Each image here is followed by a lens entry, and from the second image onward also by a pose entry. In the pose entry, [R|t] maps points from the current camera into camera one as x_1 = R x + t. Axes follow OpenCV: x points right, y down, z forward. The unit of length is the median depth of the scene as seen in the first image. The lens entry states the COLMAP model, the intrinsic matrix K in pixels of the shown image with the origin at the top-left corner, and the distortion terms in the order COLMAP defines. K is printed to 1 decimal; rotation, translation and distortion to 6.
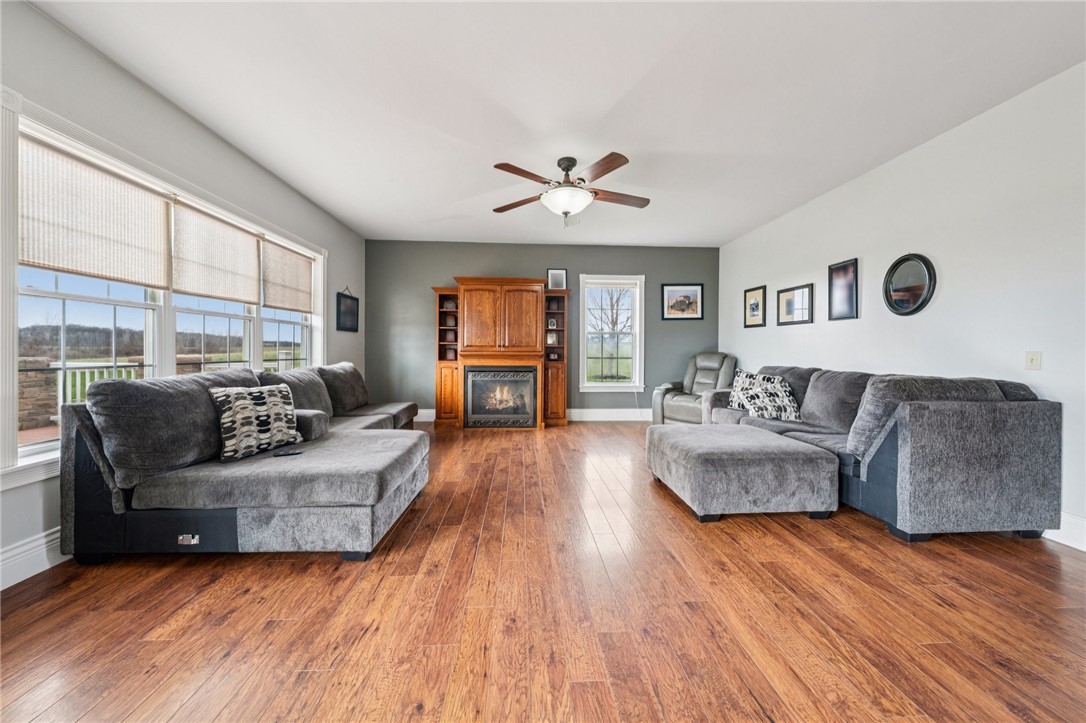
lens RADIAL K [[367.9, 0, 543.1], [0, 367.9, 354.1], [0, 0, 1]] dist [-0.003530, 0.000456]
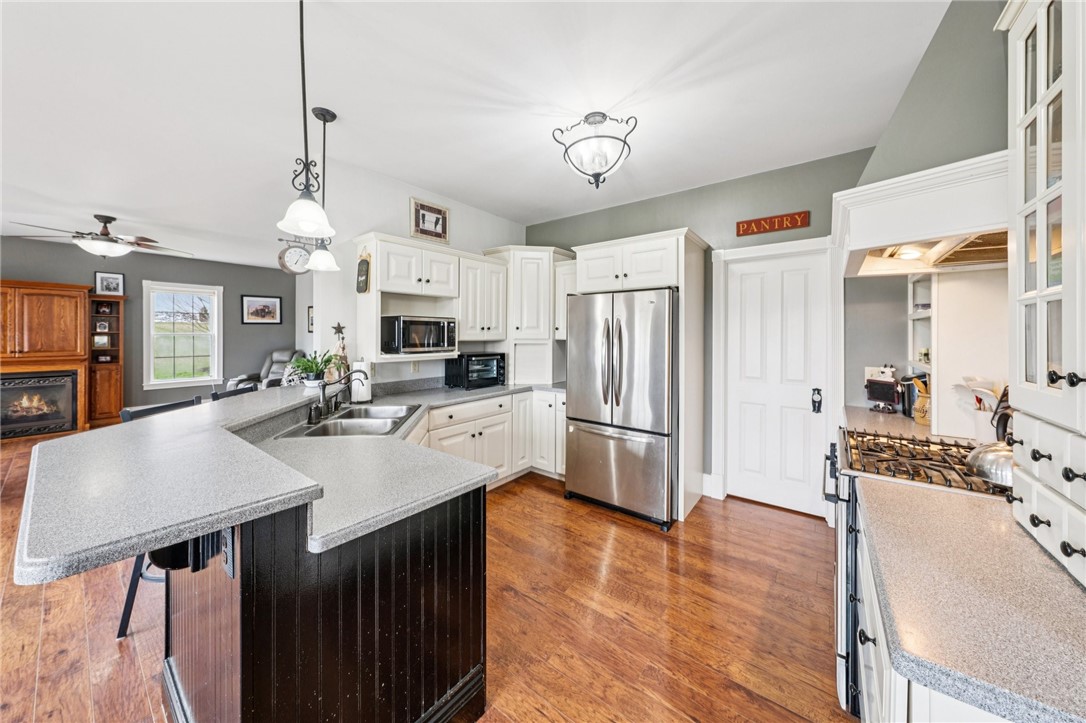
lens RADIAL K [[367.9, 0, 548.3], [0, 367.9, 333.7], [0, 0, 1]] dist [-0.003530, 0.000456]
pose [[0.650130, -0.002956, 0.759817, 0.080012], [0.006413, 0.999978, -0.001597, -0.074709], [-0.759796, 0.005911, 0.650135, -0.853529]]
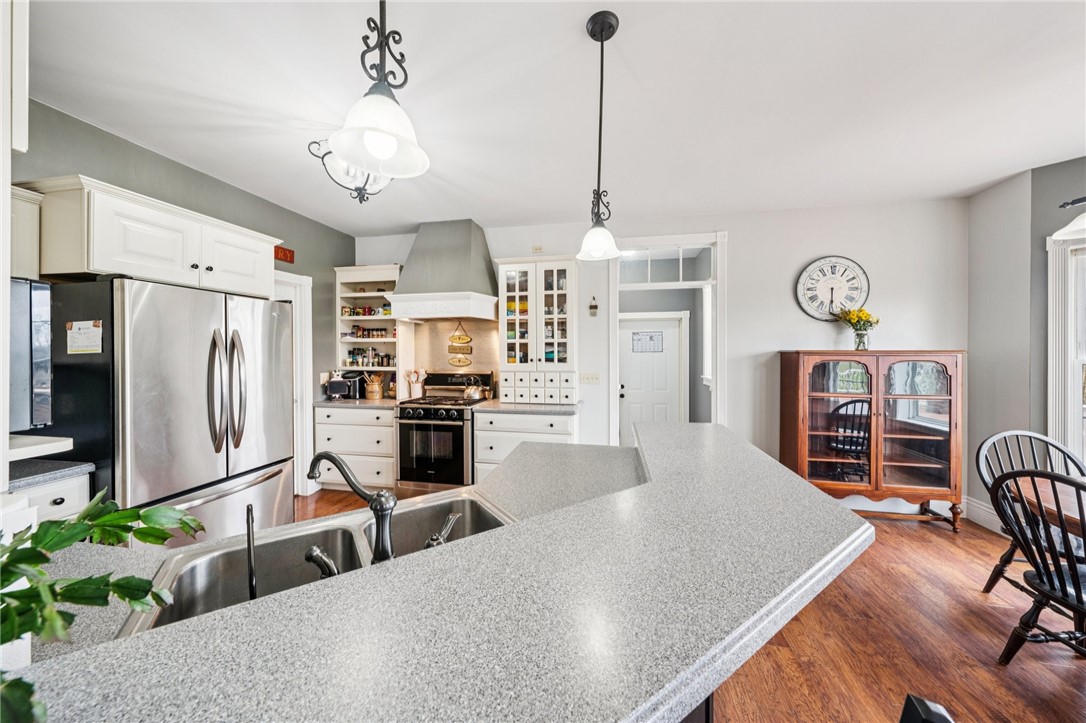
lens RADIAL K [[367.9, 0, 540.2], [0, 367.9, 352.2], [0, 0, 1]] dist [-0.003530, 0.000456]
pose [[-0.965929, -0.003876, 0.258778, 0.152179], [-0.000850, 0.999930, 0.011803, -0.079592], [-0.258805, 0.011181, -0.965865, -0.077264]]
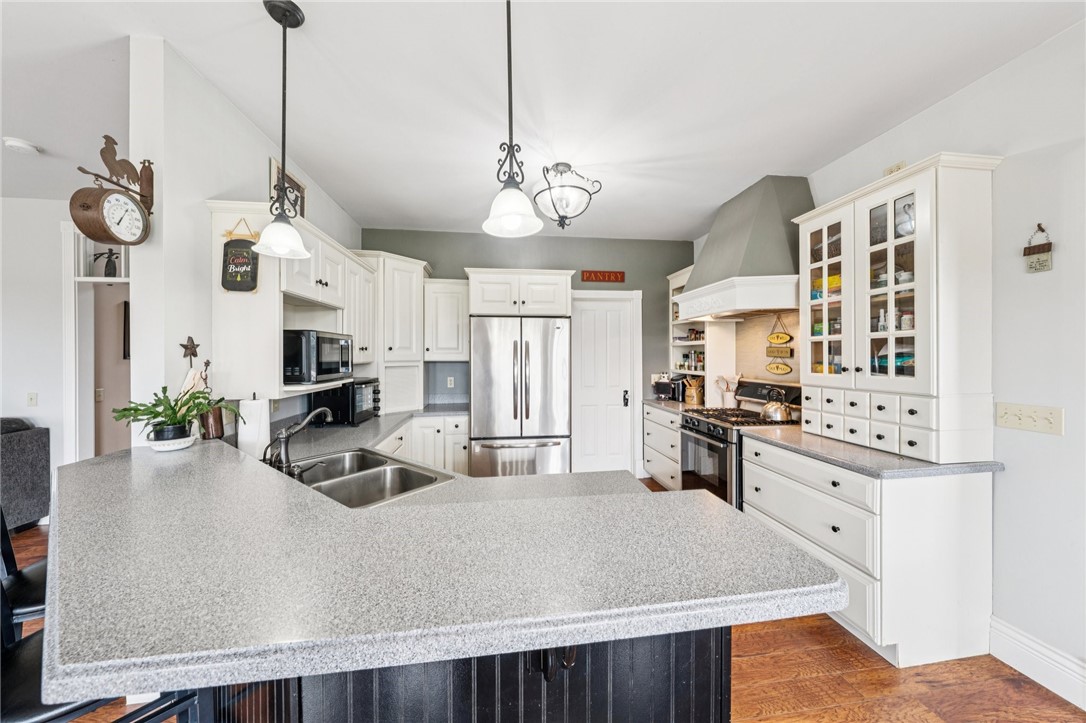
lens RADIAL K [[367.9, 0, 543.8], [0, 367.9, 357.7], [0, 0, 1]] dist [-0.003530, 0.000456]
pose [[-0.073209, -0.010347, 0.997263, -0.093649], [0.009710, 0.999891, 0.011087, -0.076828], [-0.997269, 0.010495, -0.073101, -0.462065]]
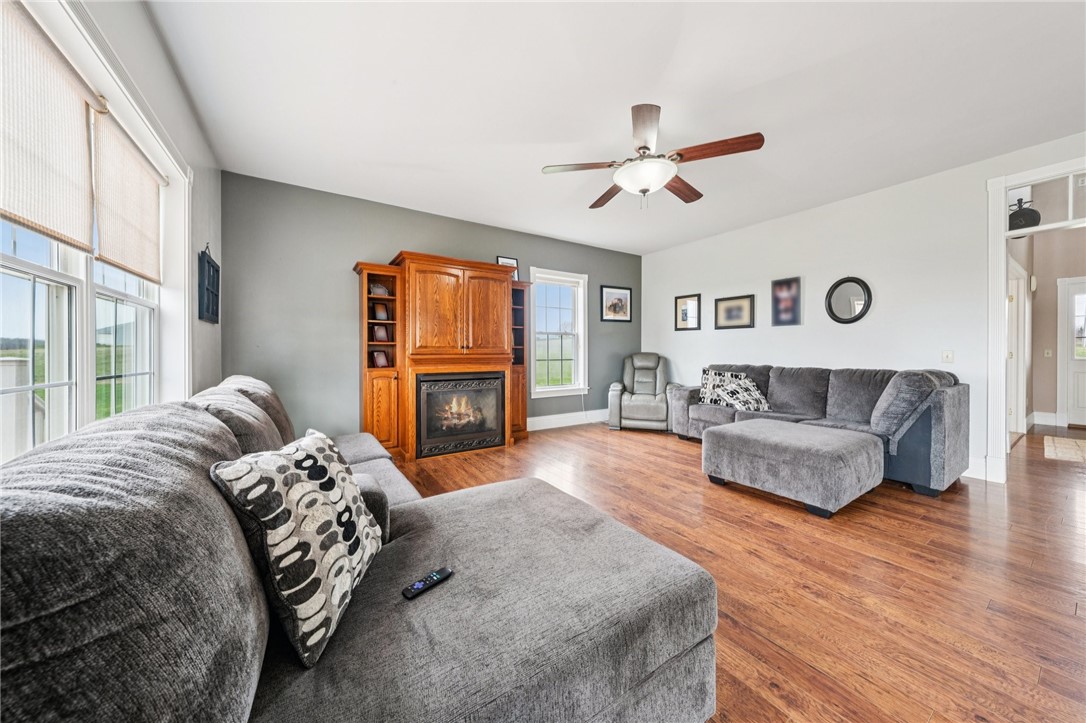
lens RADIAL K [[367.9, 0, 546.3], [0, 367.9, 354.7], [0, 0, 1]] dist [-0.003530, 0.000456]
pose [[0.865208, -0.011223, 0.501288, -0.450753], [0.012032, 0.999926, 0.001620, -0.006507], [-0.501269, 0.004630, 0.865279, 0.301292]]
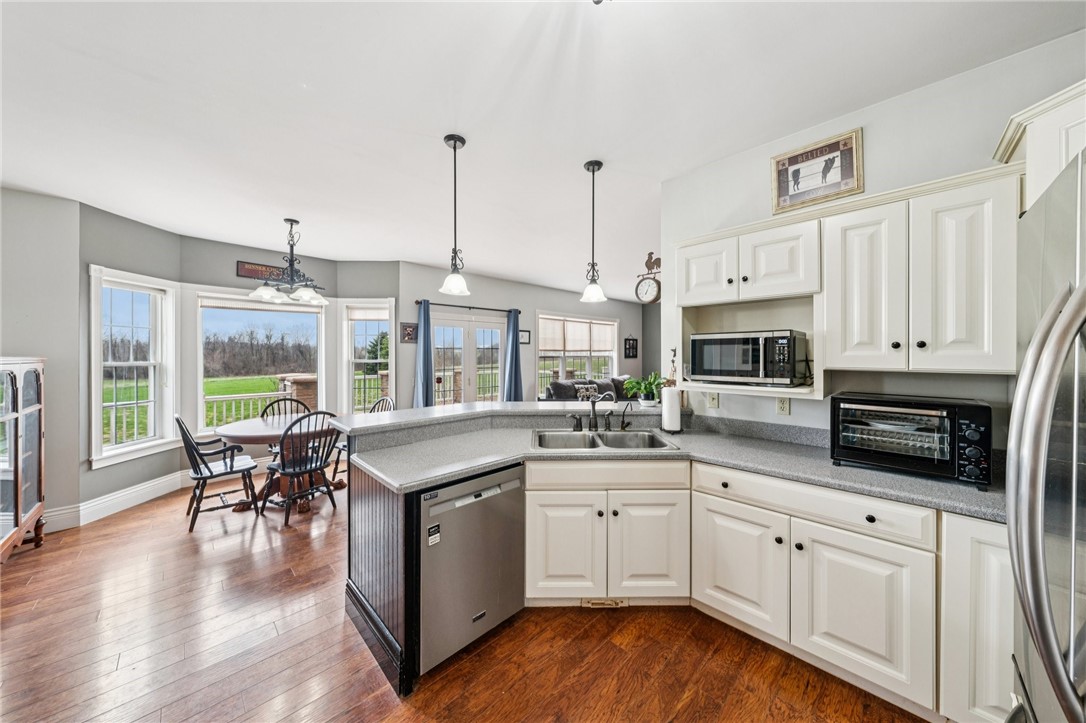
lens RADIAL K [[367.9, 0, 536.9], [0, 367.9, 354.5], [0, 0, 1]] dist [-0.003530, 0.000456]
pose [[0.658827, -0.005920, -0.752271, 0.691436], [-0.002104, 0.999951, -0.009712, -0.074718], [0.752292, 0.007982, 0.658782, -0.729187]]
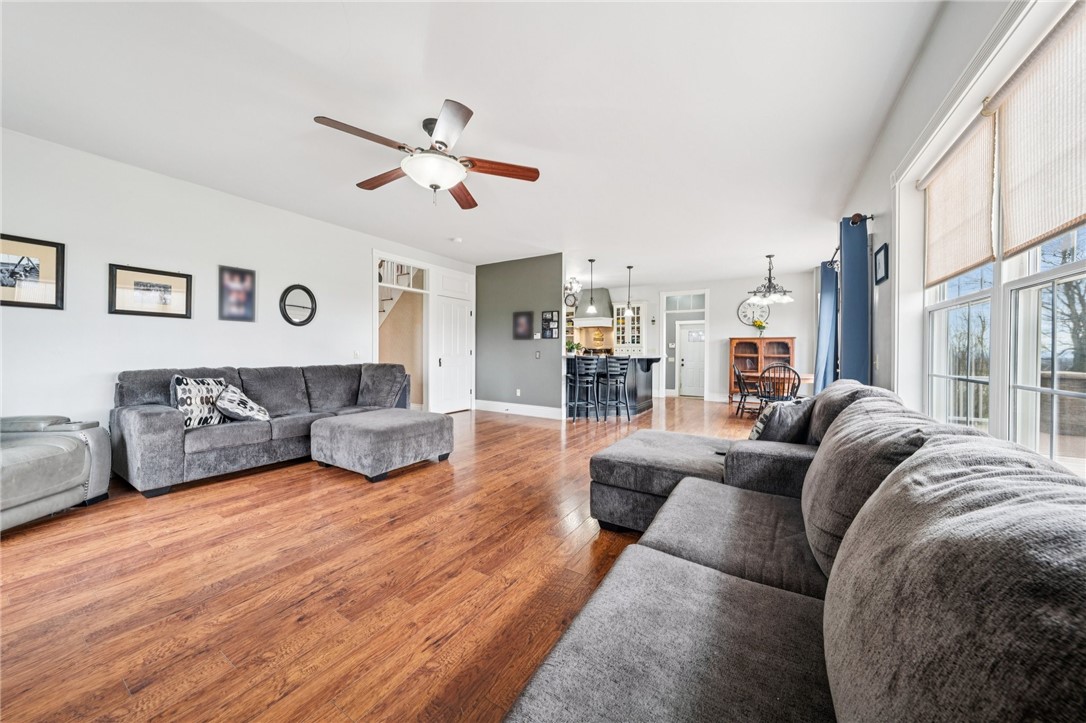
lens RADIAL K [[367.9, 0, 541.7], [0, 367.9, 351.7], [0, 0, 1]] dist [-0.003530, 0.000456]
pose [[-0.814680, -0.010744, 0.579811, -0.494458], [-0.004776, 0.999919, 0.011818, -0.017878], [-0.579891, 0.006858, -0.814665, 1.229957]]
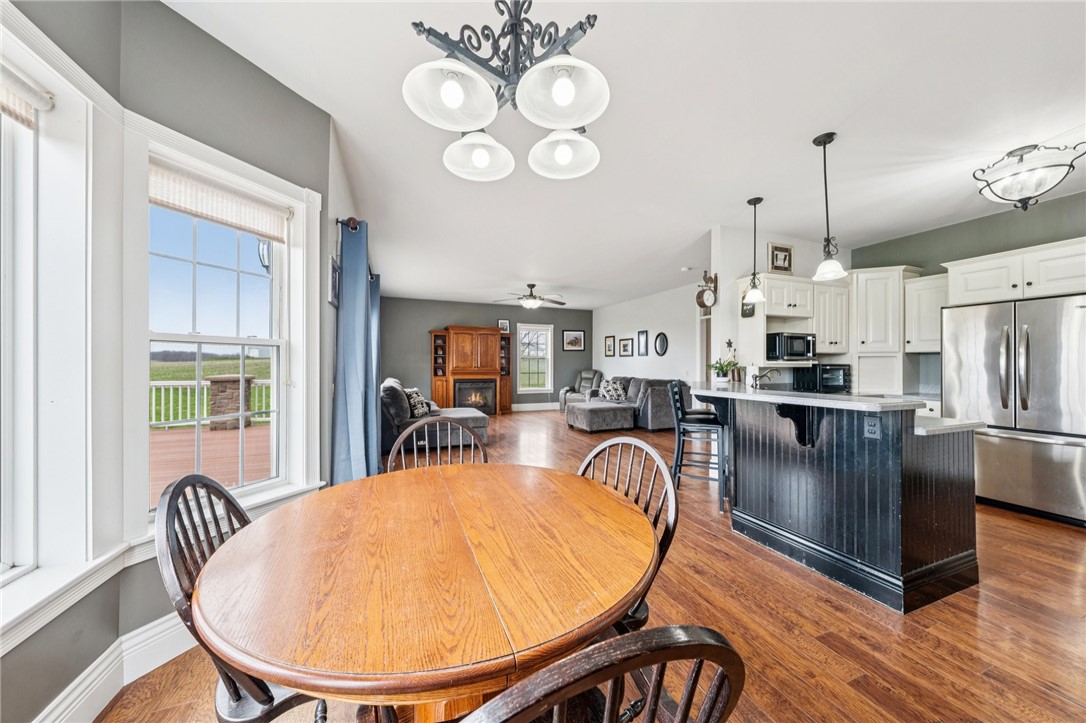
lens RADIAL K [[367.9, 0, 545.4], [0, 367.9, 359.9], [0, 0, 1]] dist [-0.003530, 0.000456]
pose [[0.946729, 0.000768, 0.322029, -0.449658], [0.005621, 0.999805, -0.018909, -0.026496], [-0.321981, 0.019712, 0.946541, -0.879950]]
